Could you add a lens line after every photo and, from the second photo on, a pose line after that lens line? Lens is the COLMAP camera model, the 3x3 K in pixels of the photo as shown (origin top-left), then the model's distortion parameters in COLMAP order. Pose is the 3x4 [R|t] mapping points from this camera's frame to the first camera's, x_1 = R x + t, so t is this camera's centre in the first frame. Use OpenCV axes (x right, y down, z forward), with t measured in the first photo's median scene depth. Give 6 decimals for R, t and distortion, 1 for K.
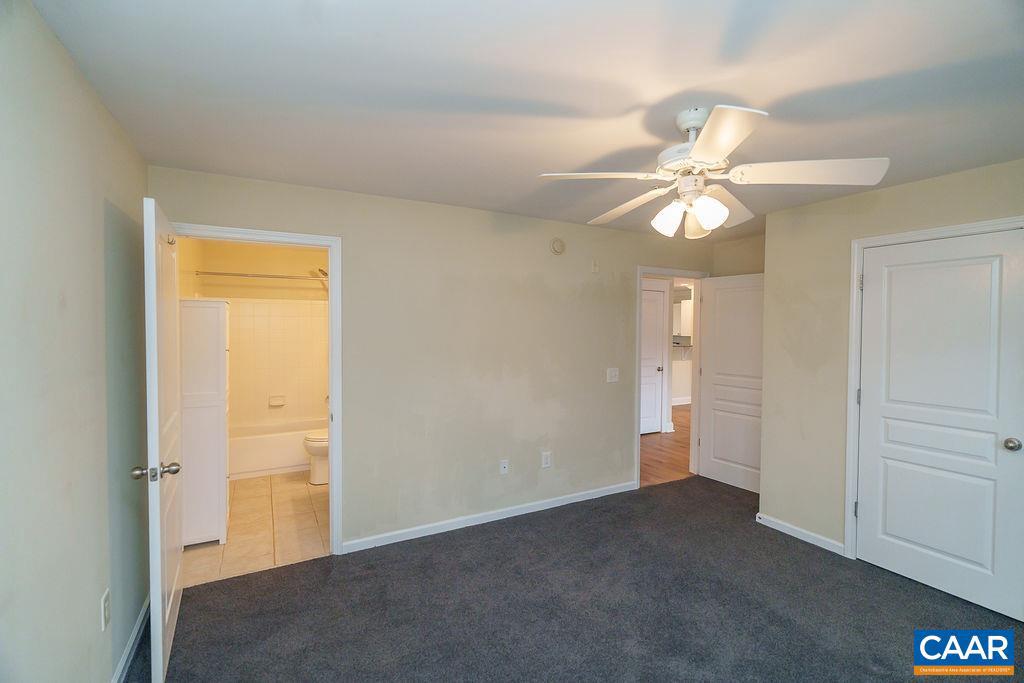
lens RADIAL K [[468.8, 0, 514.2], [0, 468.8, 334.8], [0, 0, 1]] dist [0.003386, 0.000827]
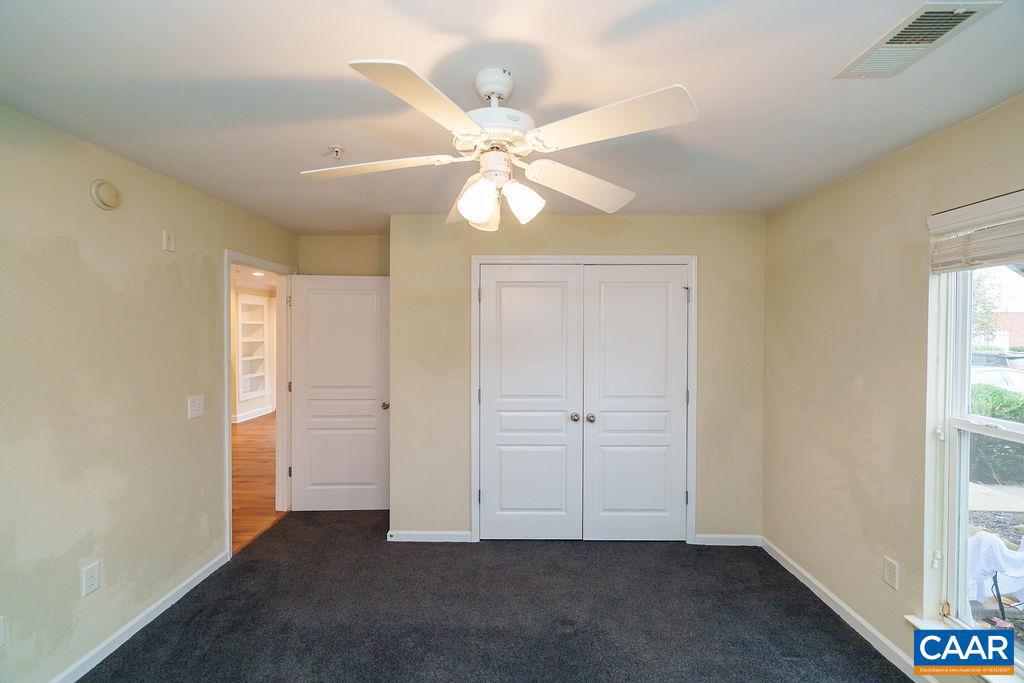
lens RADIAL K [[468.8, 0, 514.2], [0, 468.8, 334.8], [0, 0, 1]] dist [0.003386, 0.000827]
pose [[0.496486, -0.008637, 0.868002, -0.170388], [0.014259, 0.999897, 0.001794, -0.013010], [-0.867928, 0.011487, 0.496557, 0.309626]]
